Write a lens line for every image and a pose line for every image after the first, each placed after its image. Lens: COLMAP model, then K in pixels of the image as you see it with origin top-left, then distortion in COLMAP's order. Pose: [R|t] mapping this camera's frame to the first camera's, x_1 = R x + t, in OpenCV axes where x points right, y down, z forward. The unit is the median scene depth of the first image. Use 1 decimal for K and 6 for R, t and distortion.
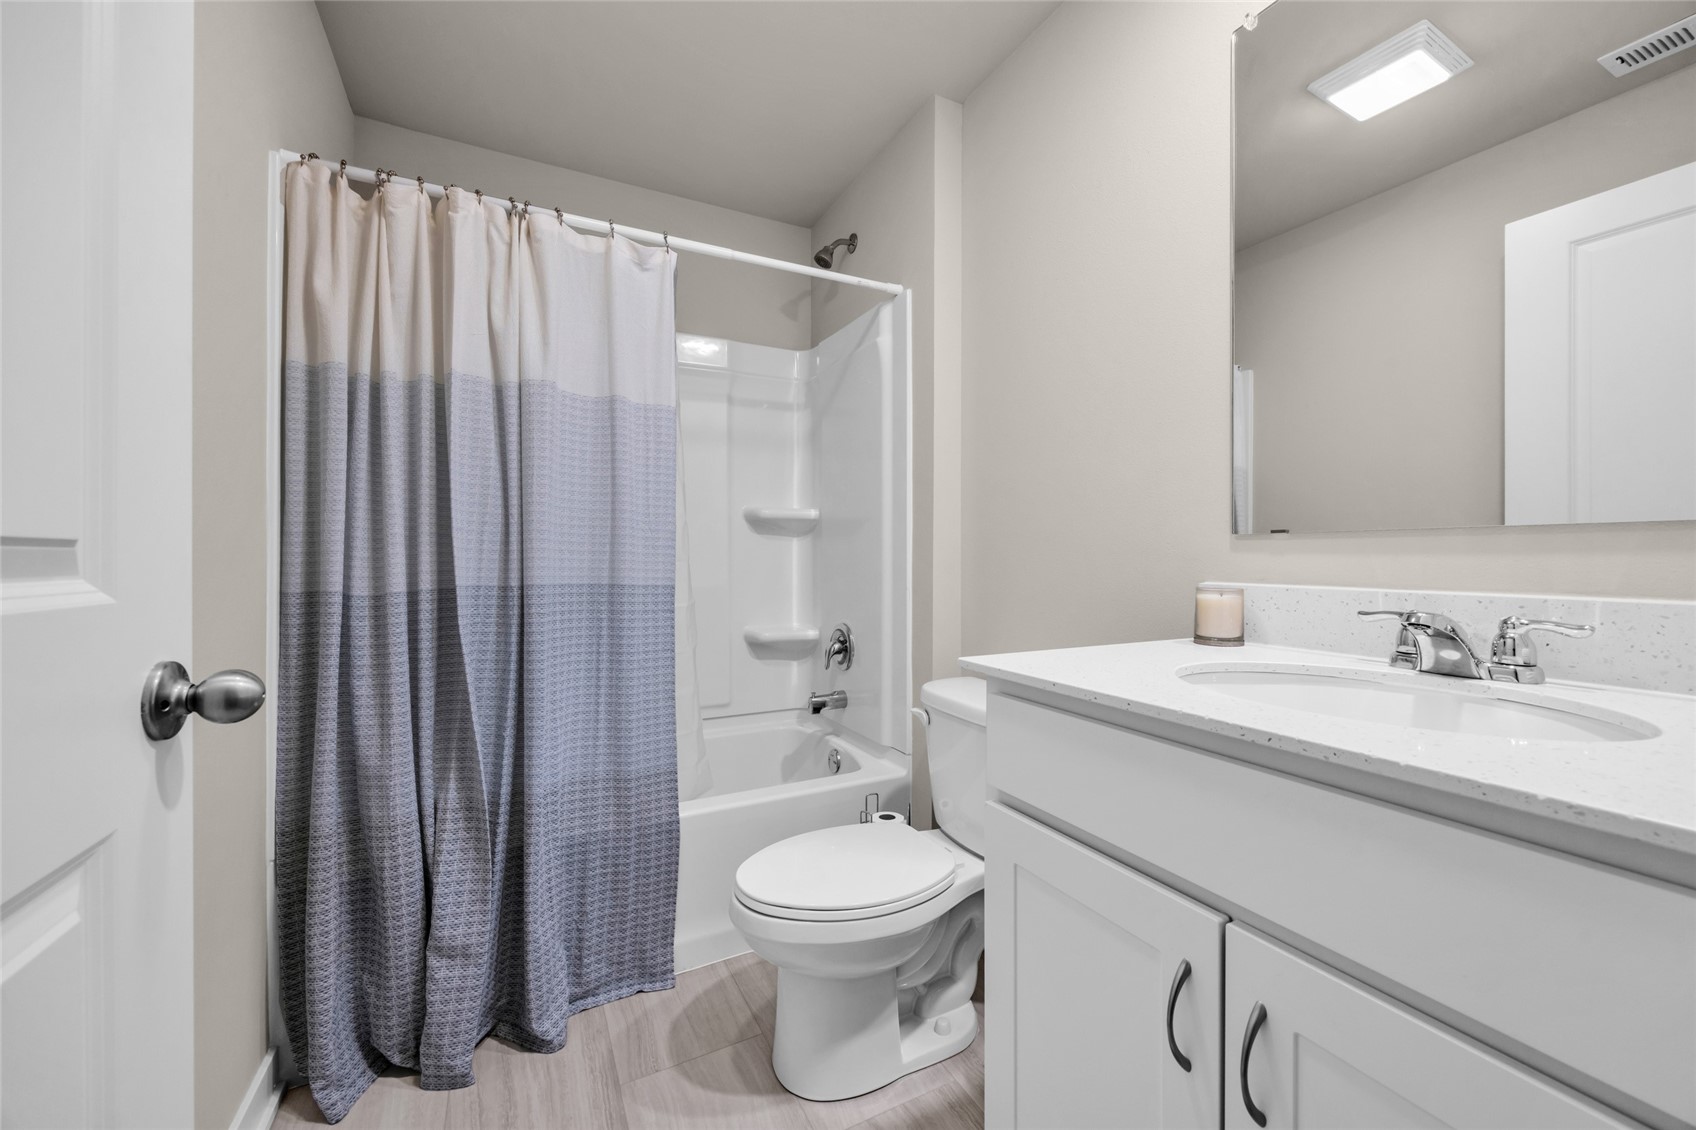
lens RADIAL K [[648.9, 0, 849.0], [0, 648.9, 568.4], [0, 0, 1]] dist [-0.000349, -0.000065]
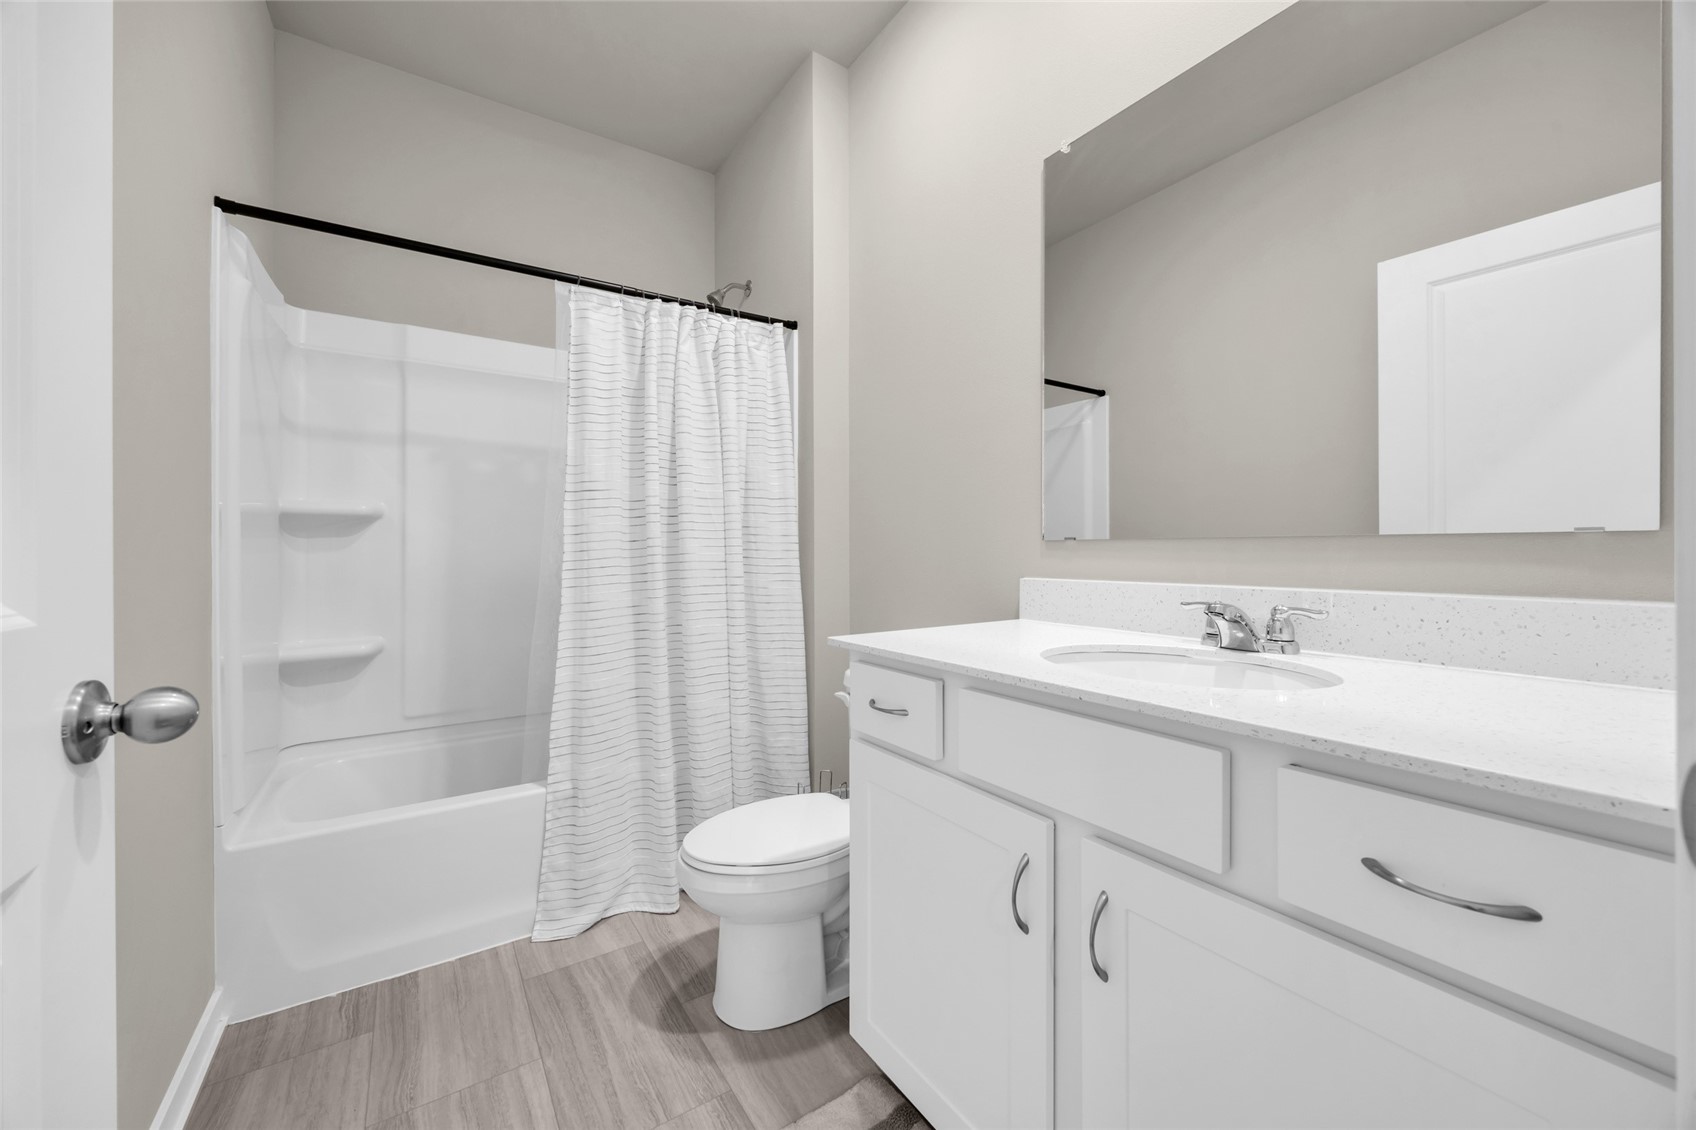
lens RADIAL K [[645.5, 0, 848.0], [0, 645.5, 565.0], [0, 0, 1]] dist [-0.001272, -0.000252]
pose [[0.998142, -0.010477, 0.060024, 0.046882], [0.011262, 0.999855, -0.012758, -0.001333], [-0.059882, 0.013410, 0.998115, -0.269052]]
